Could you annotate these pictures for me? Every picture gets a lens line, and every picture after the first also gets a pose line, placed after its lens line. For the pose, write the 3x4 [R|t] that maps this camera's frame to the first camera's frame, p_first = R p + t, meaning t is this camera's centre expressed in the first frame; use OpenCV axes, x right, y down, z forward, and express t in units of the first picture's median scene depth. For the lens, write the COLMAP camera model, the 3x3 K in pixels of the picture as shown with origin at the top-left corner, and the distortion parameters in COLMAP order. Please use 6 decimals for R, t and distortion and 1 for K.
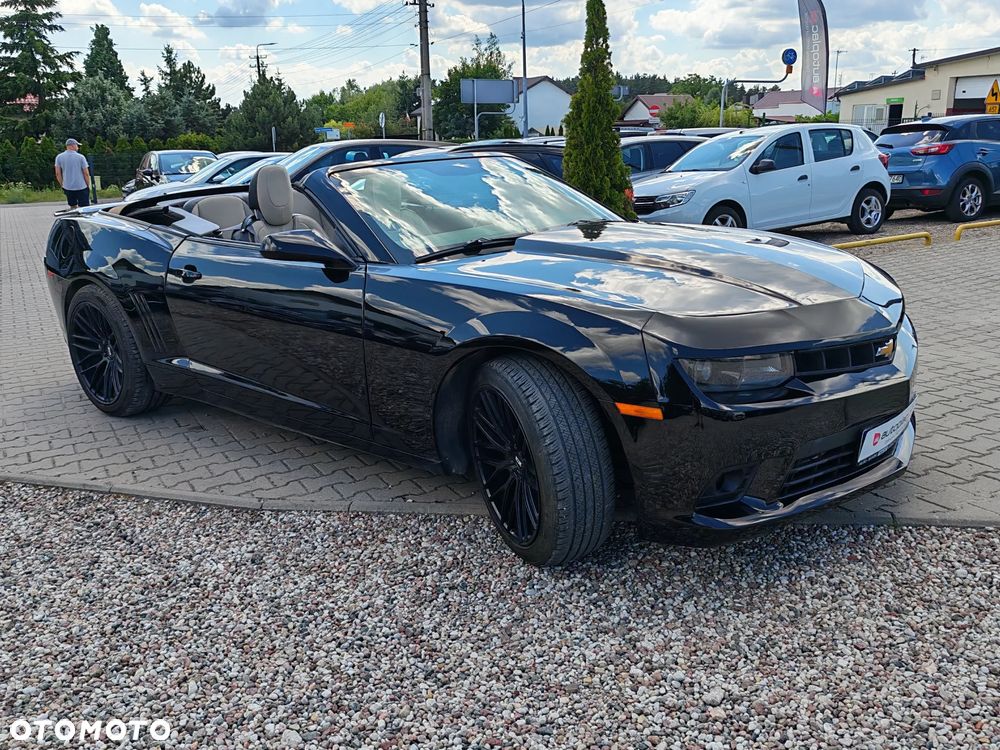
lens RADIAL K [[916.0, 0, 491.7], [0, 916.0, 358.7], [0, 0, 1]] dist [0.016992, 0.000000]
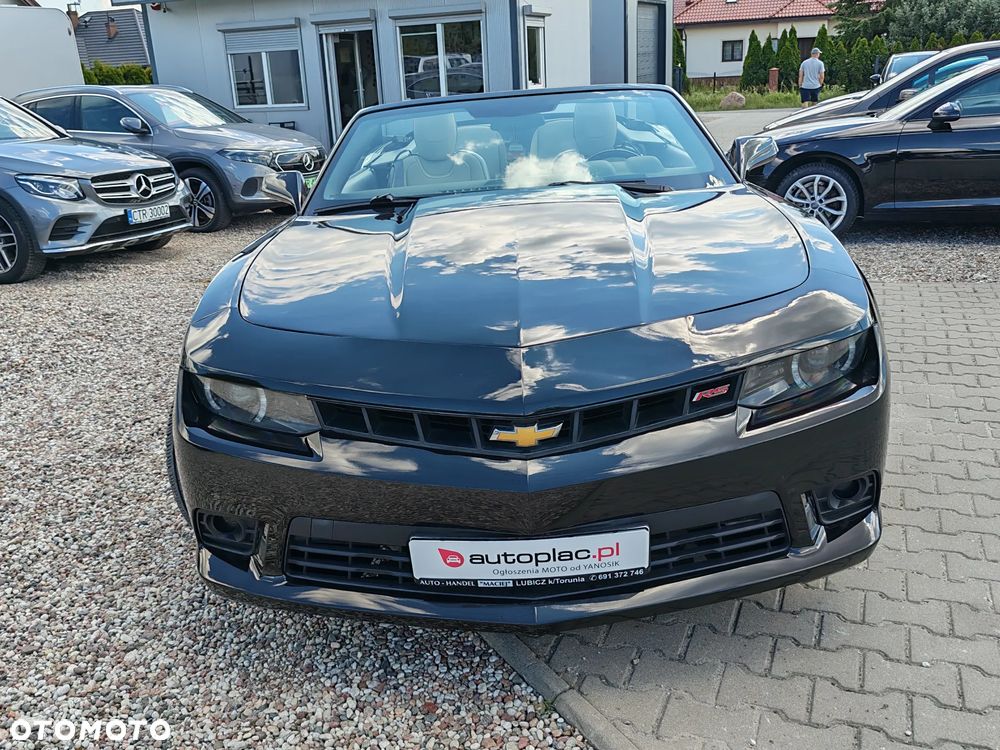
lens RADIAL K [[941.9, 0, 500.4], [0, 941.9, 357.0], [0, 0, 1]] dist [0.017759, 0.000000]
pose [[0.627296, 0.220787, -0.746829, 0.749421], [-0.147626, 0.975296, 0.164331, -0.140628], [0.764661, 0.007167, 0.644393, 0.477773]]
